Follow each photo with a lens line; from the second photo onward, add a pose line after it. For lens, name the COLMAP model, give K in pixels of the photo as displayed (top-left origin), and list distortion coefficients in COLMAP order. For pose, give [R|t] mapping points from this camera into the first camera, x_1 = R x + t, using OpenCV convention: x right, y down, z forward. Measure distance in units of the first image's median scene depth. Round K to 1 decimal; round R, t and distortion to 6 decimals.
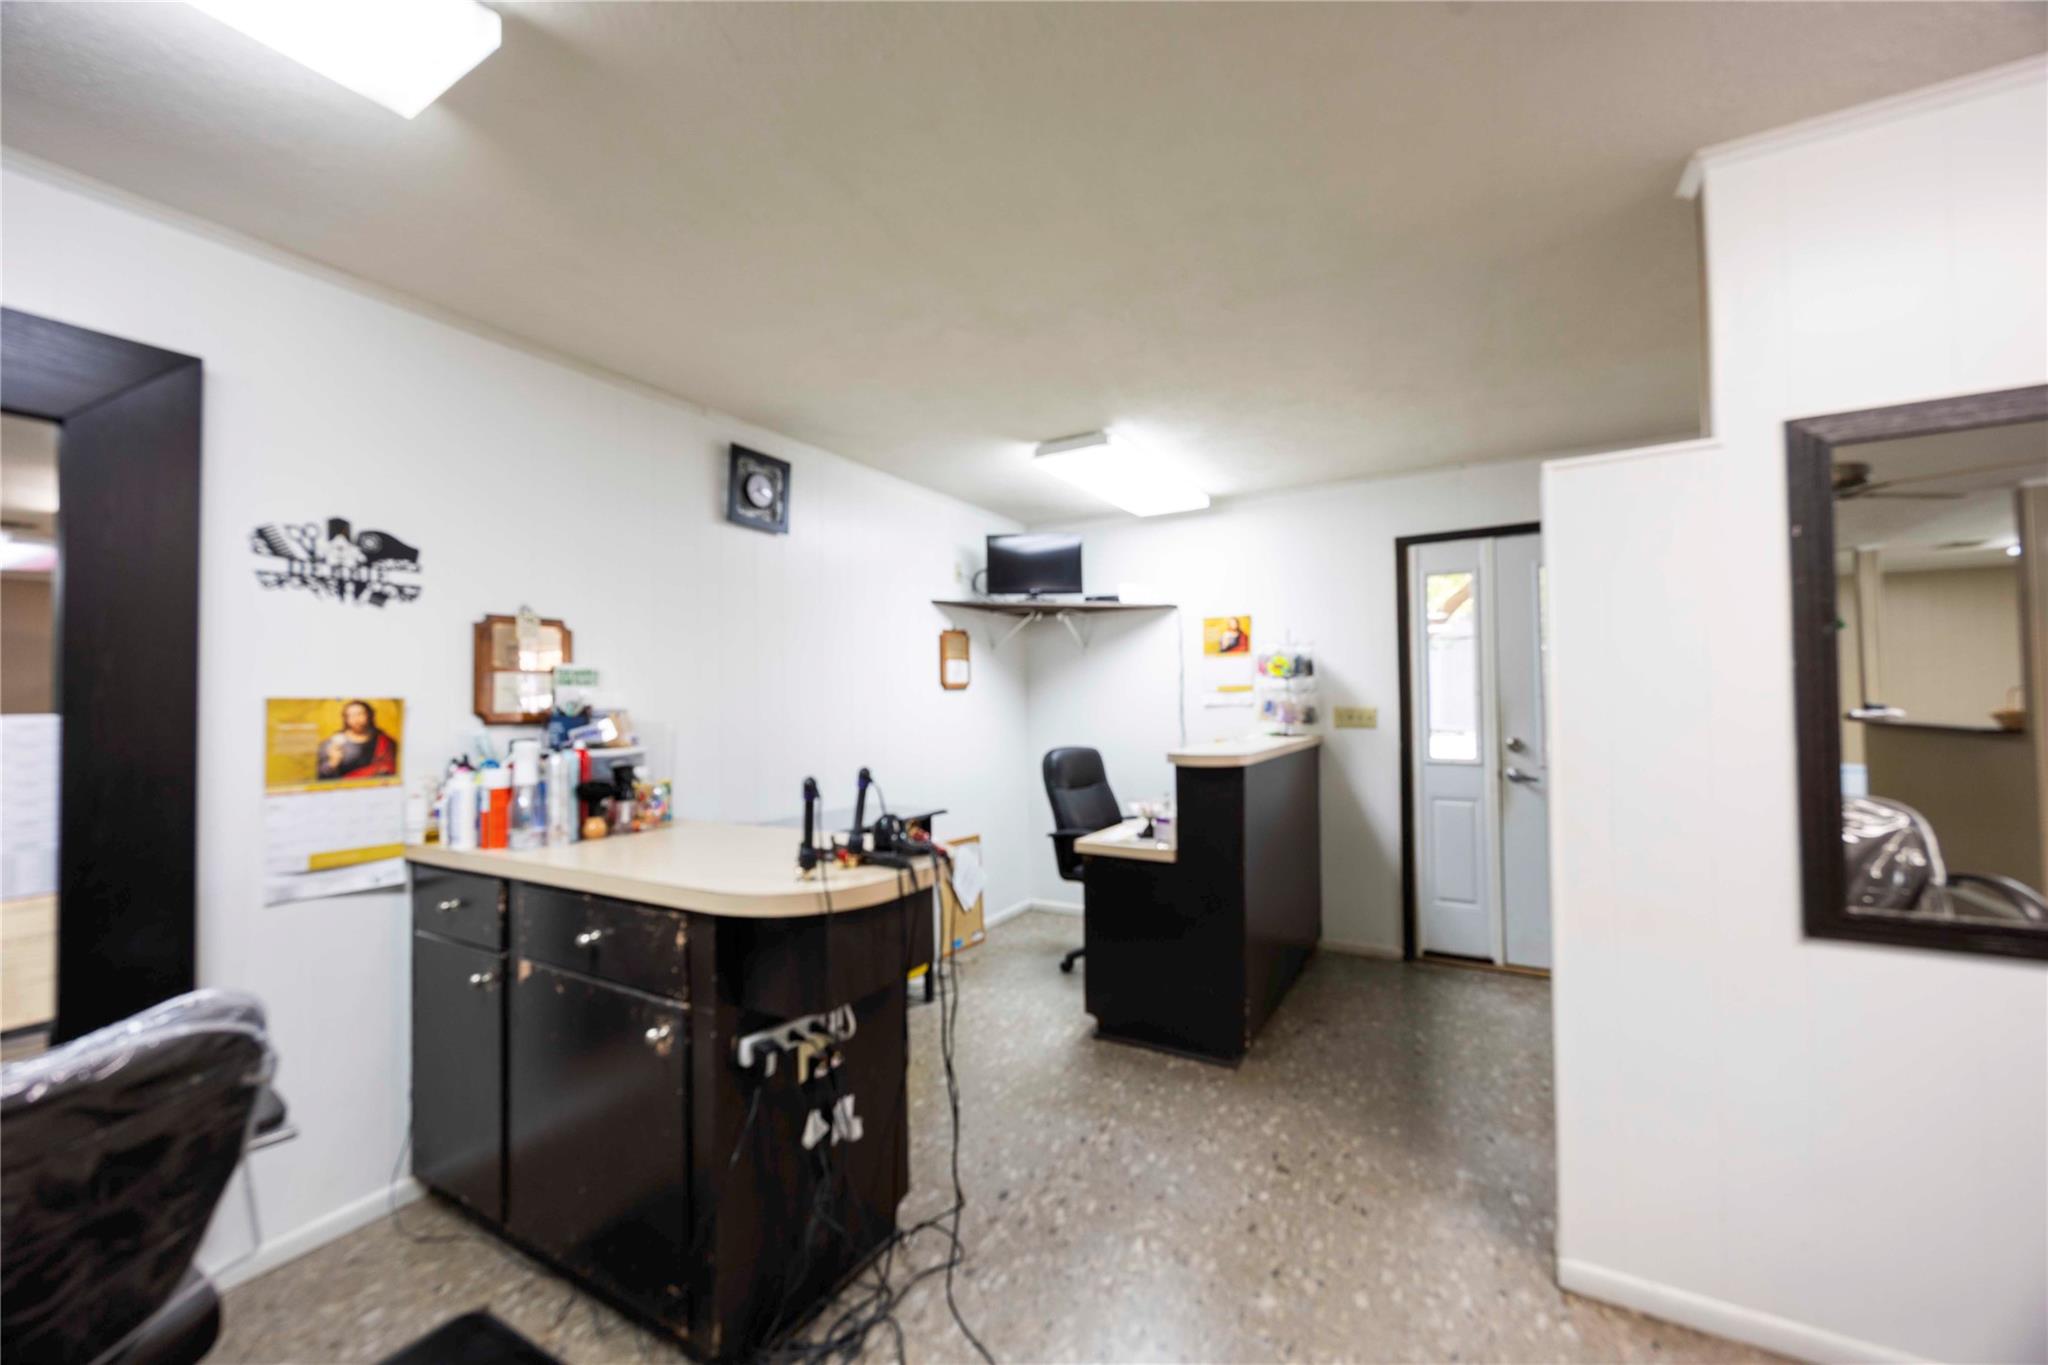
lens RADIAL K [[799.5, 0, 1024.0], [0, 799.5, 682.5], [0, 0, 1]] dist [-0.000329, -0.000179]
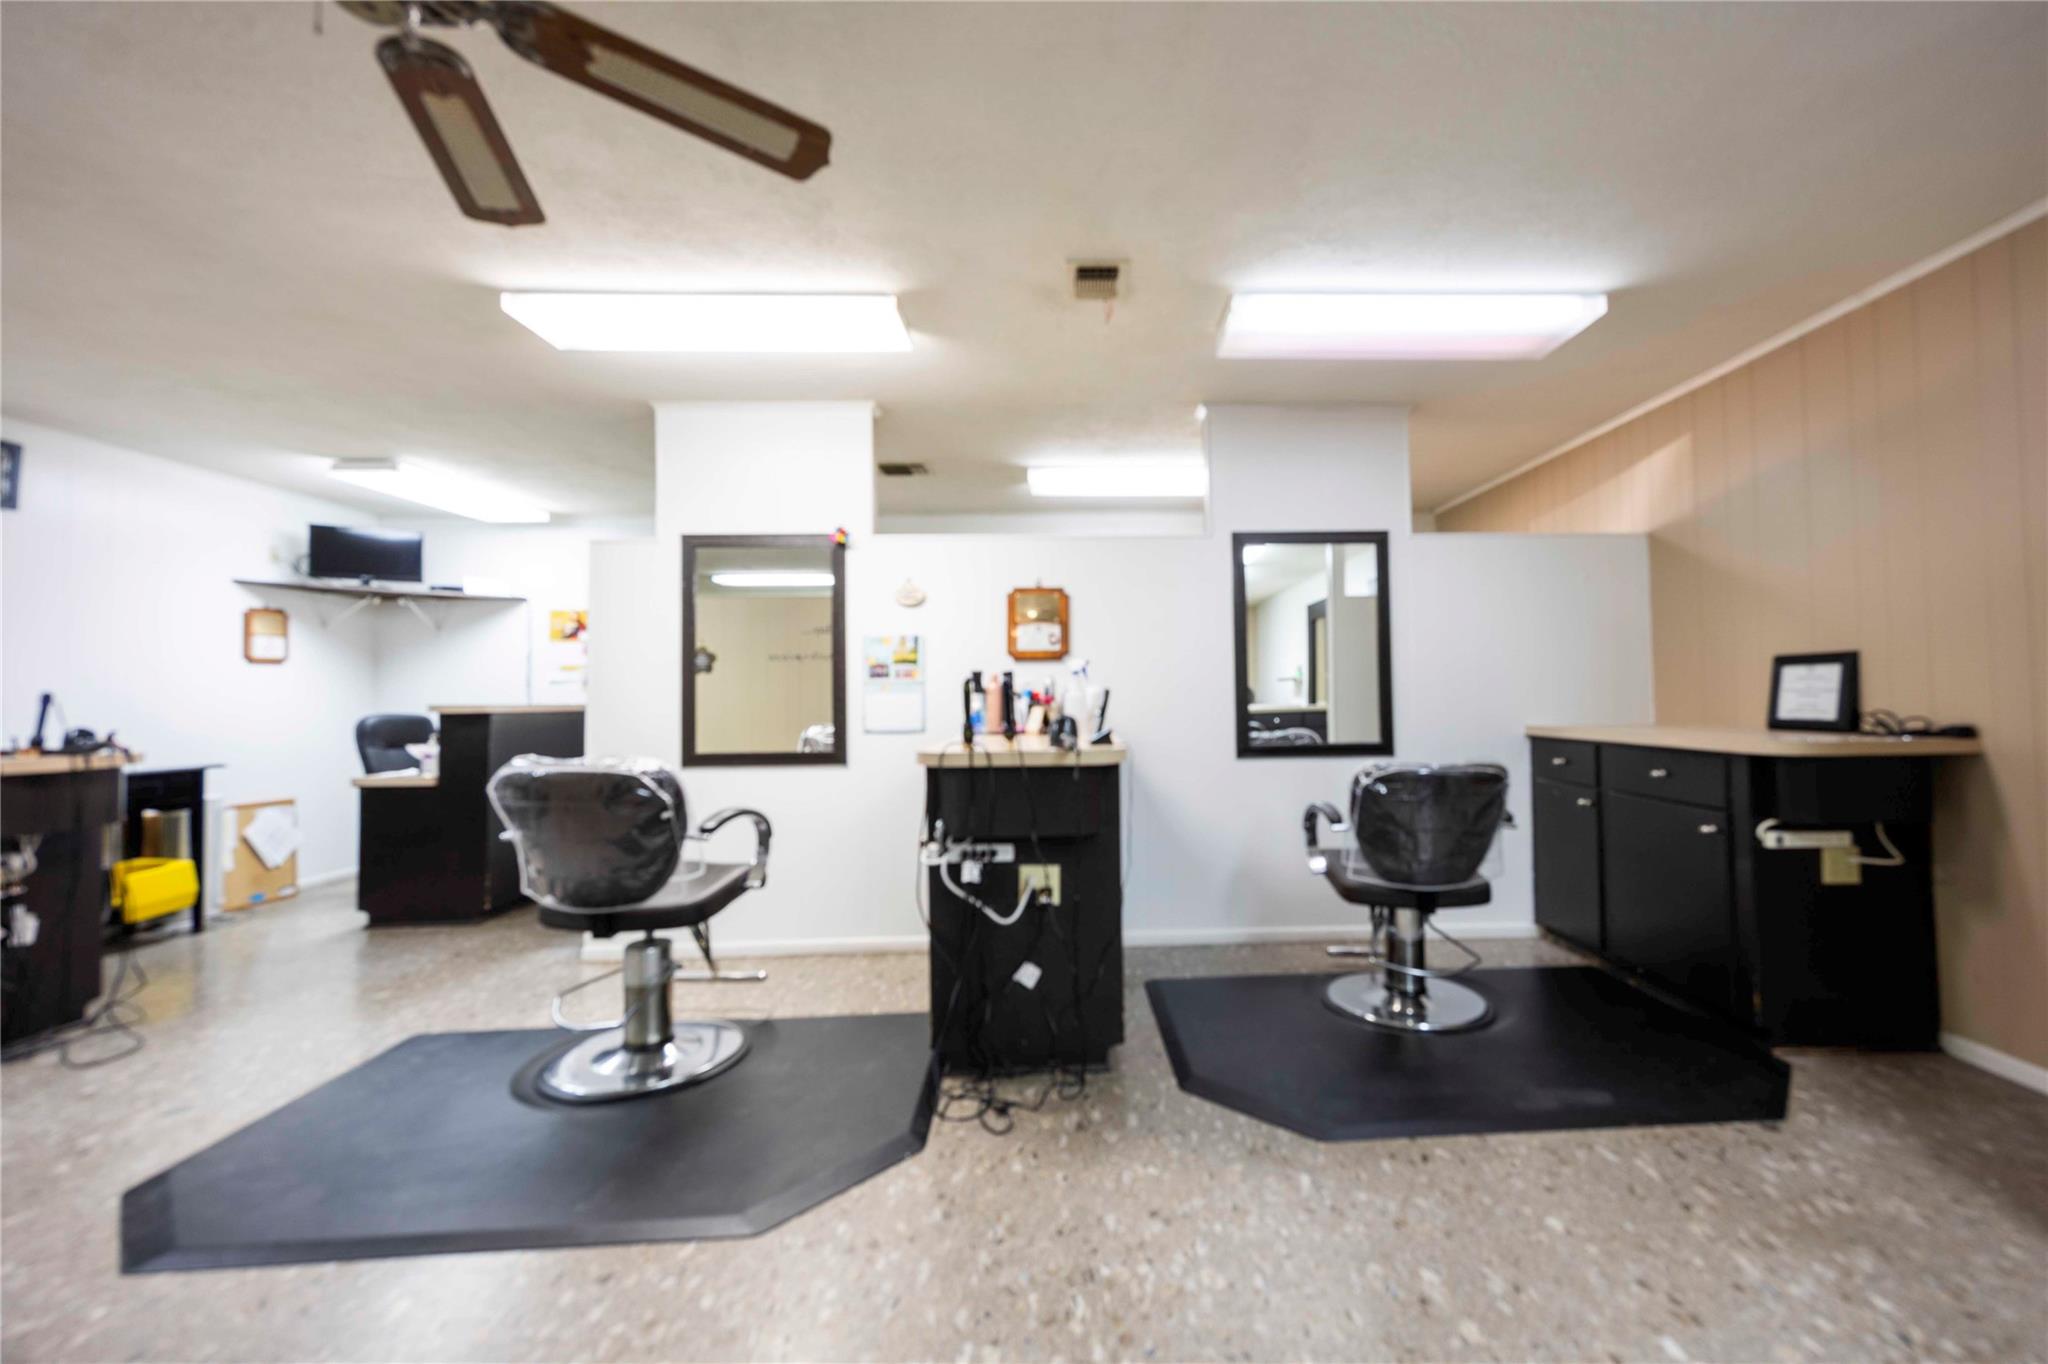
lens RADIAL K [[834.4, 0, 1094.7], [0, 834.4, 672.4], [0, 0, 1]] dist [-0.000864, -0.000269]
pose [[0.832677, 0.016324, 0.553518, 0.219316], [-0.009061, 0.999833, -0.015856, 0.027932], [-0.553685, 0.008187, 0.832686, -0.540340]]
